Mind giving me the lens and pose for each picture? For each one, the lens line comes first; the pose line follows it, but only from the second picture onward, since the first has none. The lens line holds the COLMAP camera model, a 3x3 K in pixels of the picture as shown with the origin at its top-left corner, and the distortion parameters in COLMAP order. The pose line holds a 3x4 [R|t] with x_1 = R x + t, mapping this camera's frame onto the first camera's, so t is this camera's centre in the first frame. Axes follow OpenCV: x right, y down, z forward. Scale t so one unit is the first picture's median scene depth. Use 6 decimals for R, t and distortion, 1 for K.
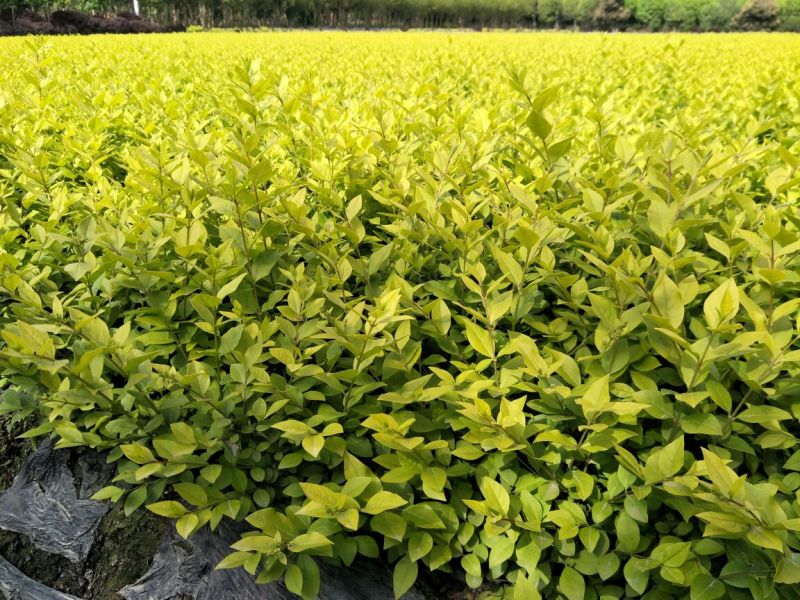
lens RADIAL K [[661.4, 0, 400.0], [0, 661.4, 300.0], [0, 0, 1]] dist [0.052389, -0.123531]
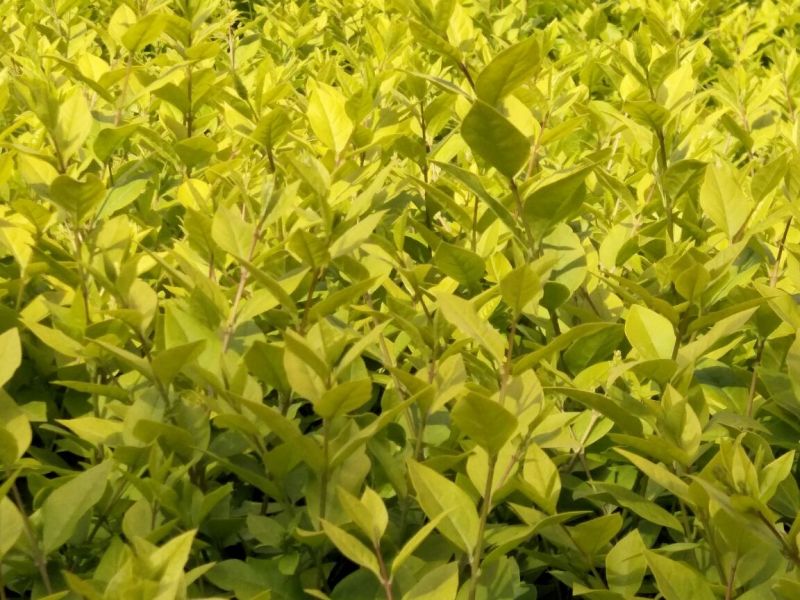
lens RADIAL K [[2605.5, 0, 400.0], [0, 2605.5, 300.0], [0, 0, 1]] dist [0.093336, 0.251777]
pose [[0.985674, -0.016232, 0.167879, -0.114305], [0.047503, 0.981782, -0.183976, 0.115196], [-0.161835, 0.189315, 0.968488, -0.485910]]
